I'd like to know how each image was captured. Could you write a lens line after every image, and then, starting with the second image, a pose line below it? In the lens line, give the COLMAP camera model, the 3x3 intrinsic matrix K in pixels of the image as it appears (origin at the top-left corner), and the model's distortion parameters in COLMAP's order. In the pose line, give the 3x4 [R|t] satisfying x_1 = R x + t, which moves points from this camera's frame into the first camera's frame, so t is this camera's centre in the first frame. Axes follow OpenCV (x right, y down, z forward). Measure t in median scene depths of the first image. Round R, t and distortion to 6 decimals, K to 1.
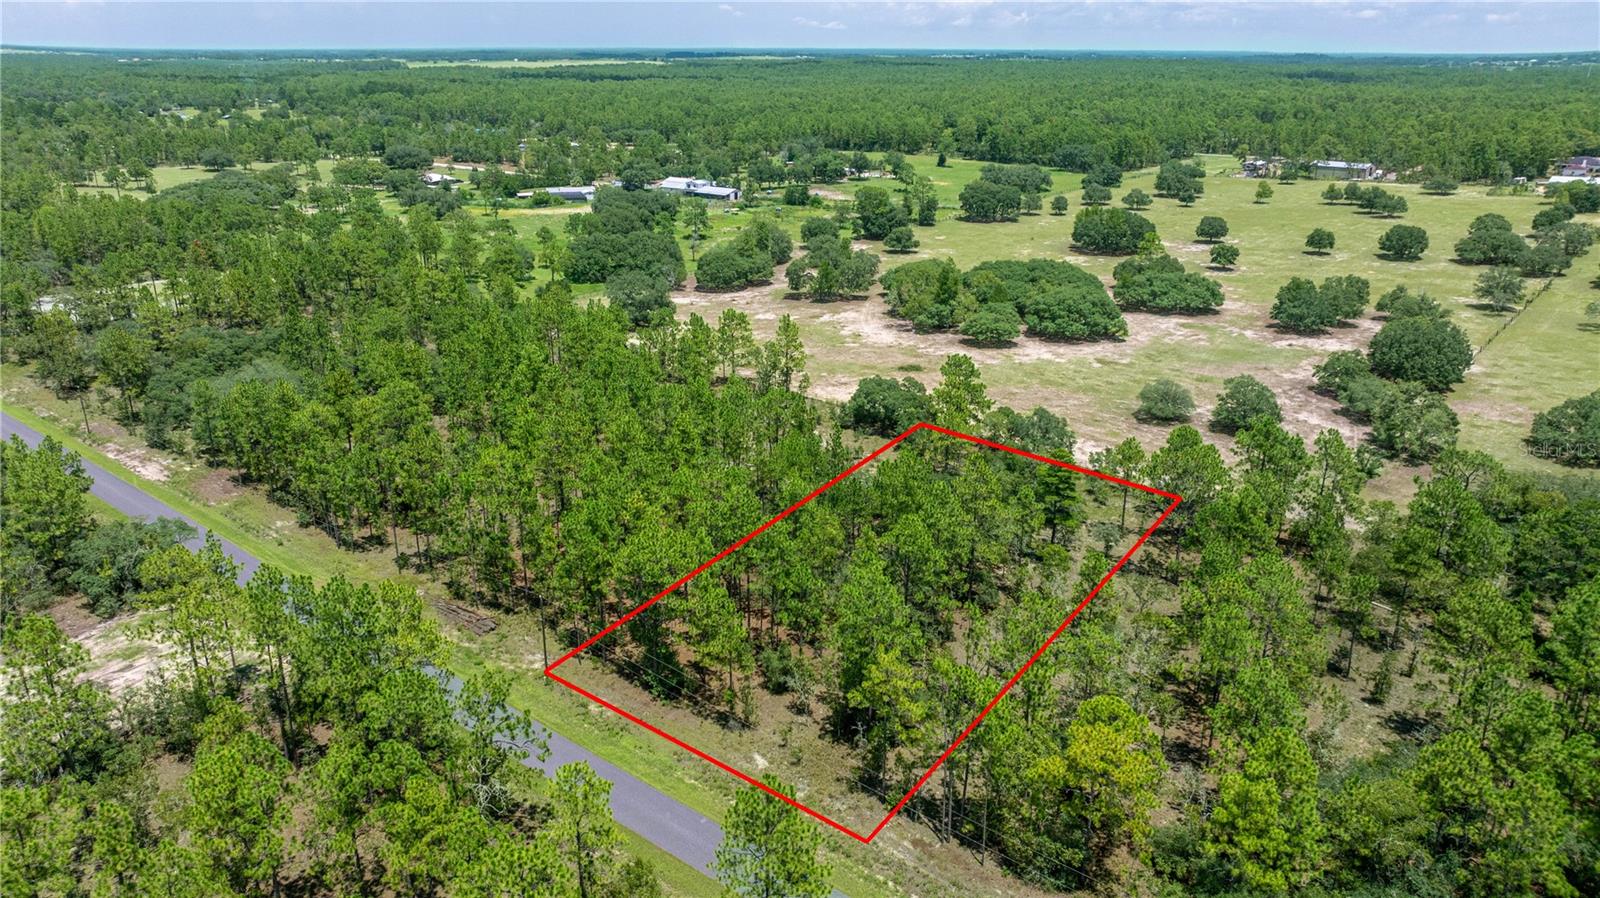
lens RADIAL K [[1139.5, 0, 800.1], [0, 1139.5, 441.8], [0, 0, 1]] dist [-0.027422, 0.023937]
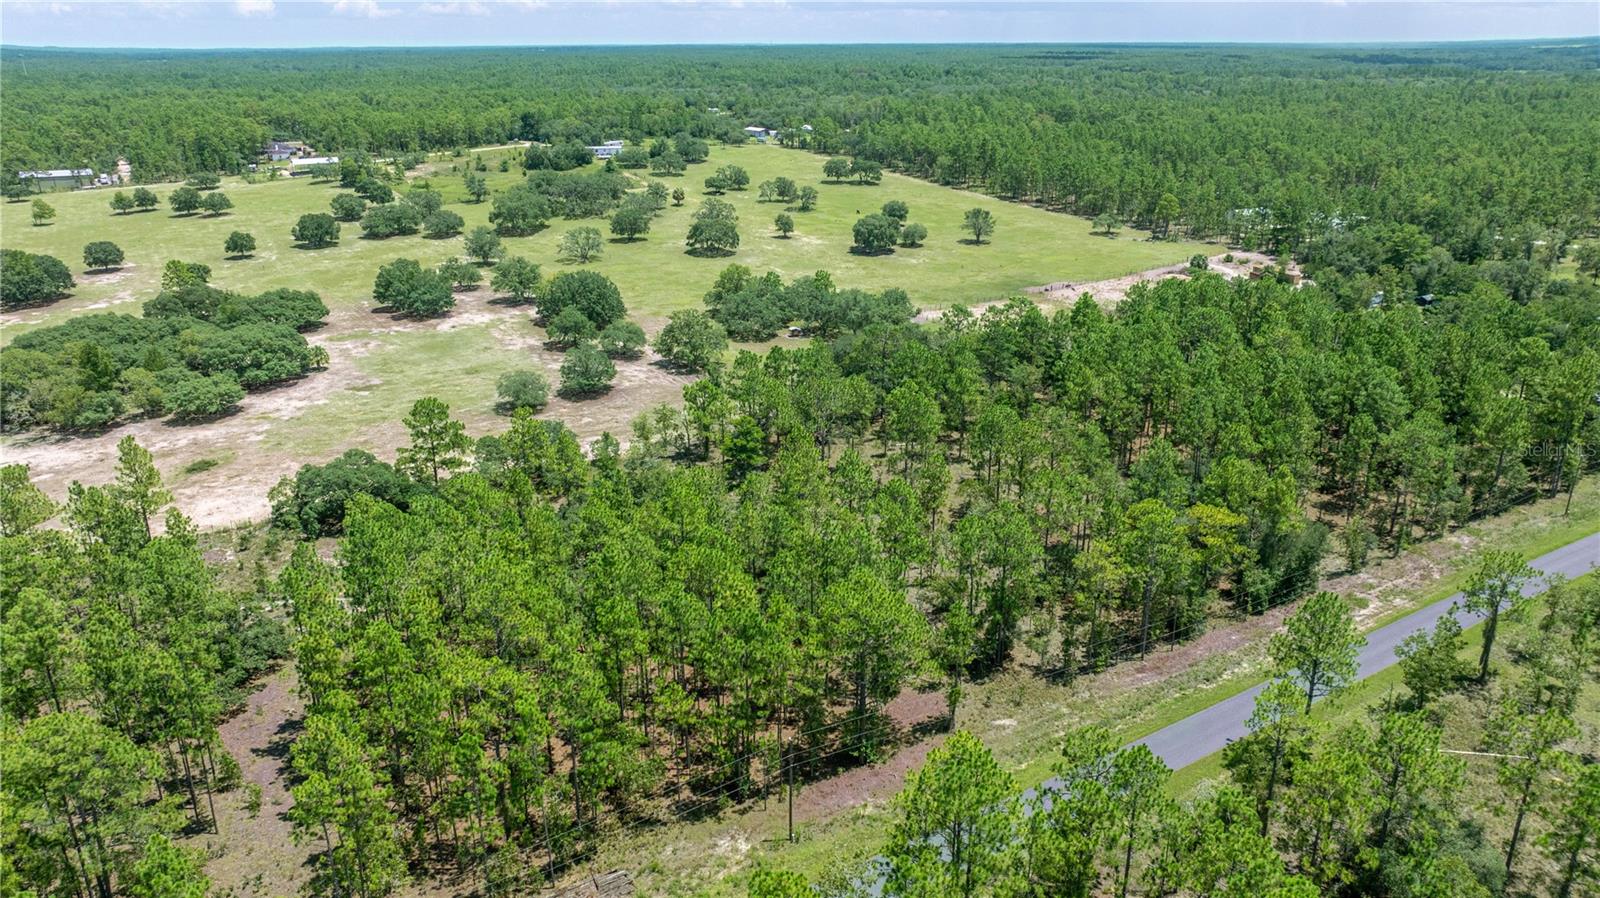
lens RADIAL K [[1139.5, 0, 804.8], [0, 1139.5, 455.7], [0, 0, 1]] dist [-0.027422, 0.023937]
pose [[0.319578, -0.330624, 0.888008, -0.304976], [0.317572, 0.920324, 0.228368, -0.078933], [-0.892758, 0.209025, 0.399113, 0.222731]]
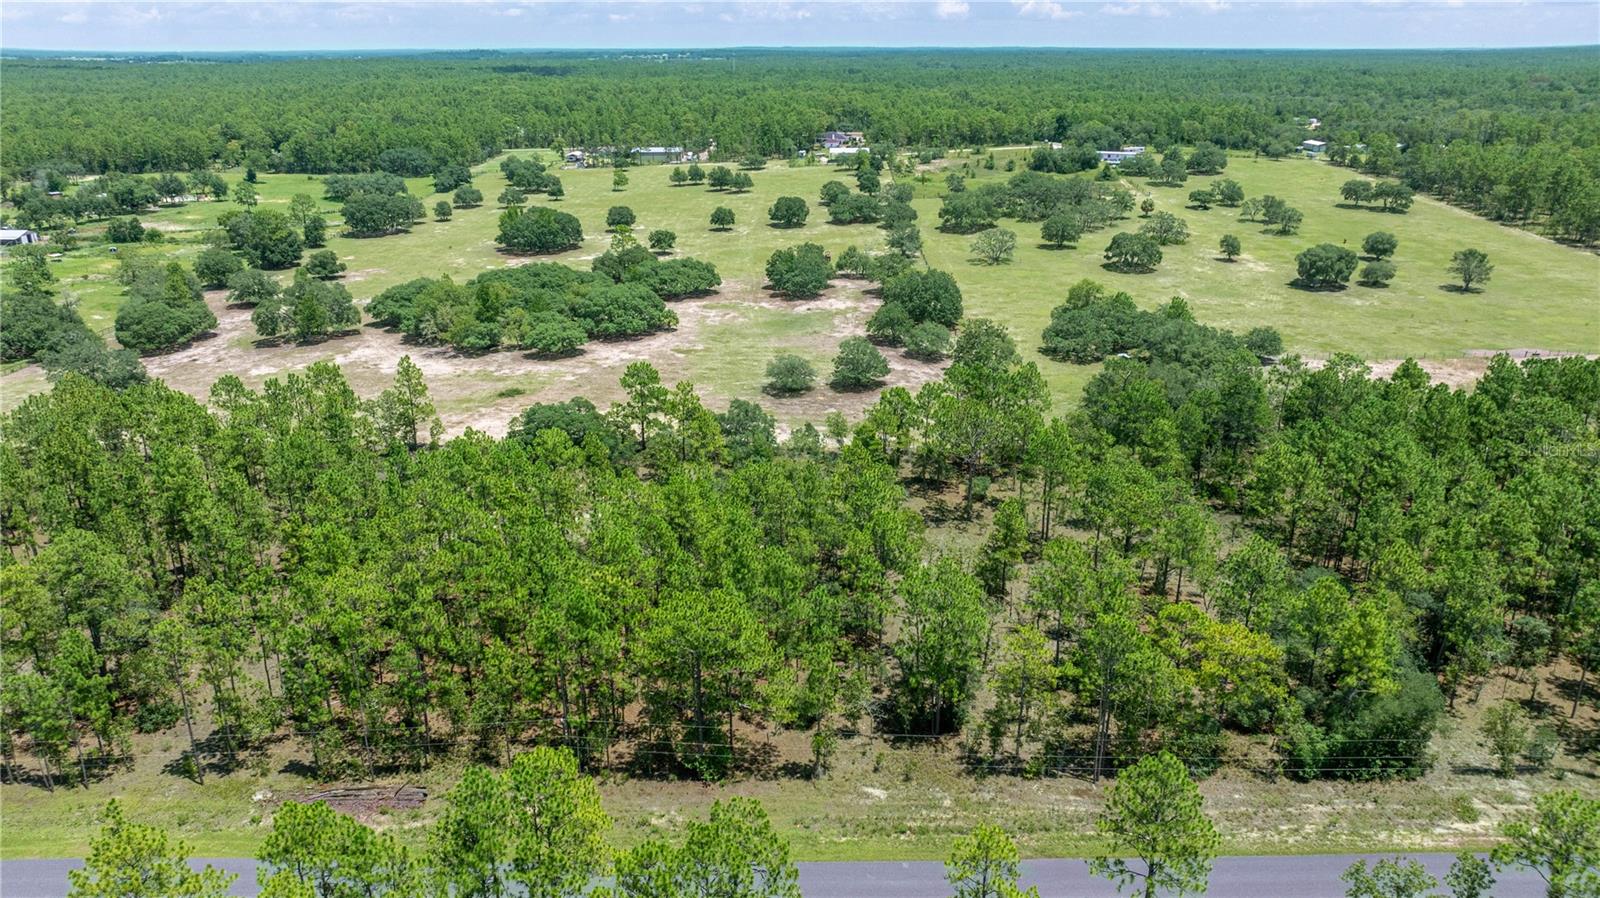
lens RADIAL K [[1139.5, 0, 801.3], [0, 1139.5, 452.2], [0, 0, 1]] dist [-0.027422, 0.023937]
pose [[0.774369, -0.219102, 0.593588, -0.189892], [0.213577, 0.973584, 0.080740, -0.028408], [-0.595598, 0.064254, 0.800708, 0.081949]]
